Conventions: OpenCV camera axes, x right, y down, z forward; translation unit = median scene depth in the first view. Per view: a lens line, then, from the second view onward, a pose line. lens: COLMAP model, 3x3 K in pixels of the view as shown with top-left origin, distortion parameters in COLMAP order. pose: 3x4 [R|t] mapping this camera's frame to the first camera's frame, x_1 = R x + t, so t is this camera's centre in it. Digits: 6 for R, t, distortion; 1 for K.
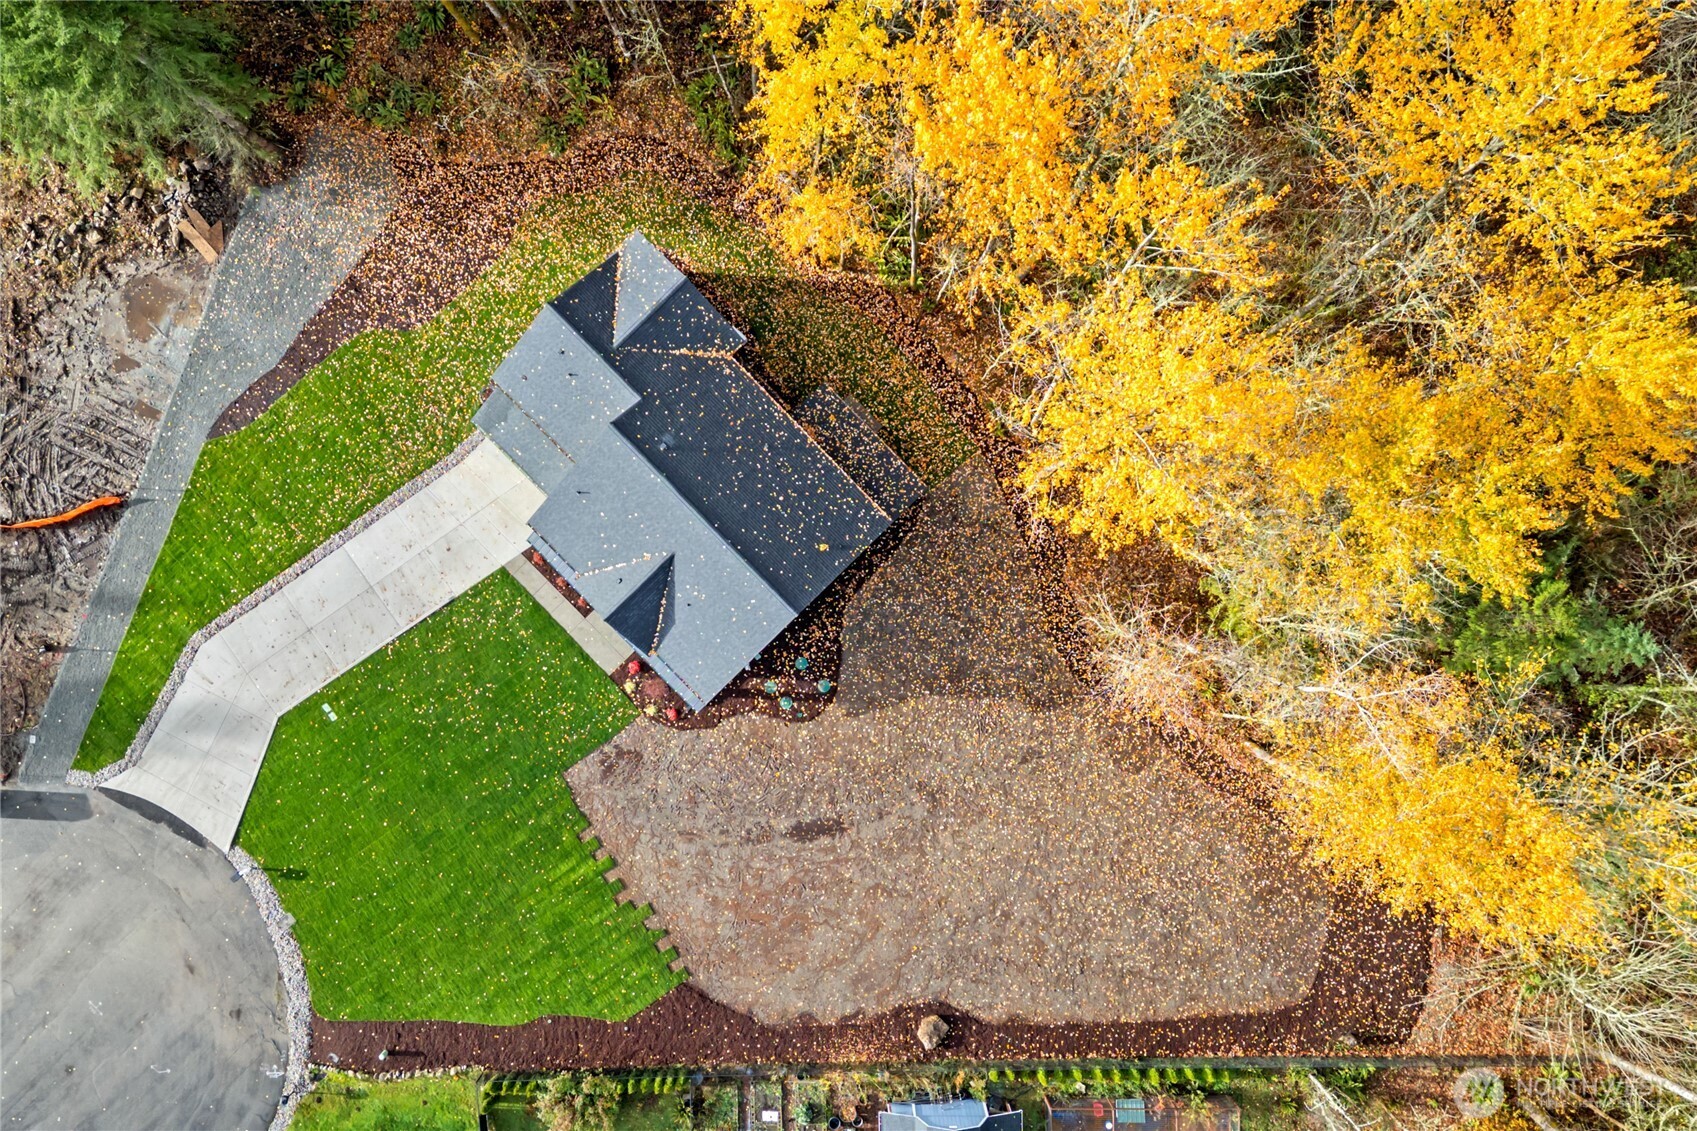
lens RADIAL K [[1168.8, 0, 848.8], [0, 1168.8, 565.2], [0, 0, 1]] dist [0.012443, -0.001306]
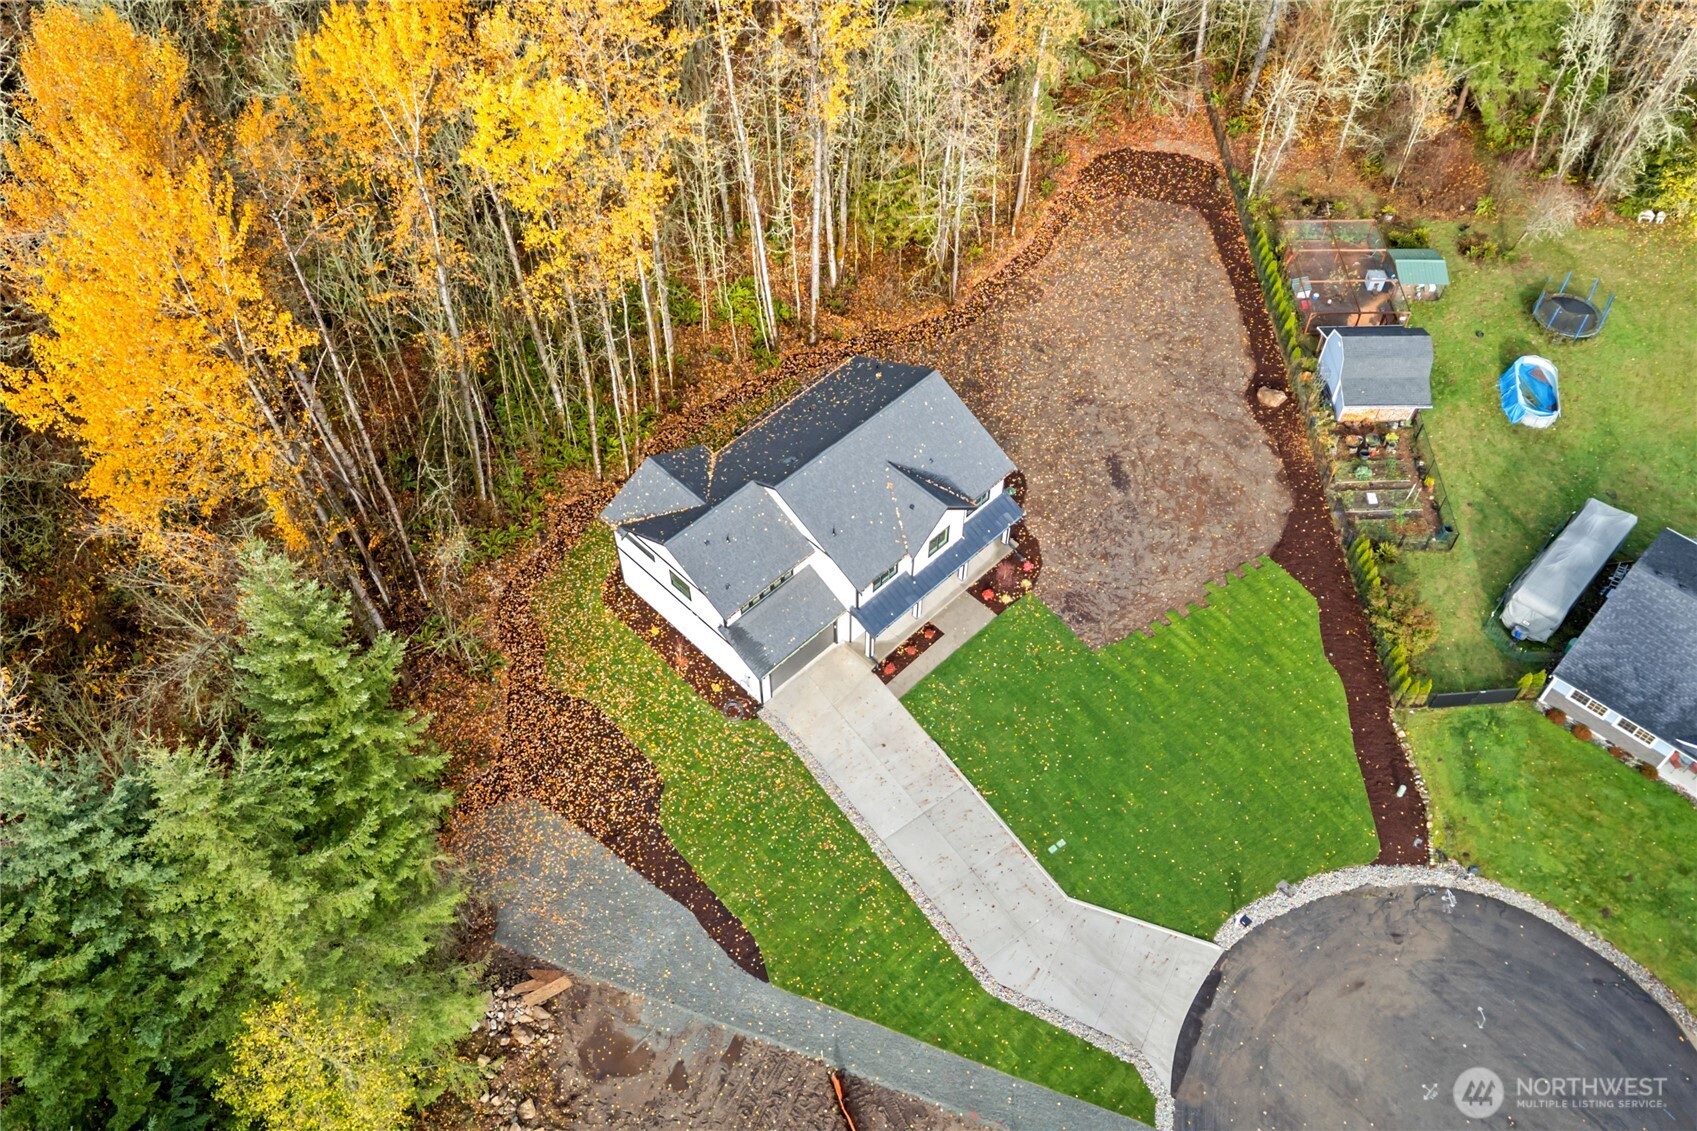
lens RADIAL K [[1168.8, 0, 848.4], [0, 1168.8, 564.5], [0, 0, 1]] dist [0.012443, -0.001306]
pose [[-0.005556, -0.842801, 0.538197, -0.751934], [0.999967, -0.007892, -0.002036, -0.040769], [0.005963, 0.538167, 0.842817, 0.068464]]
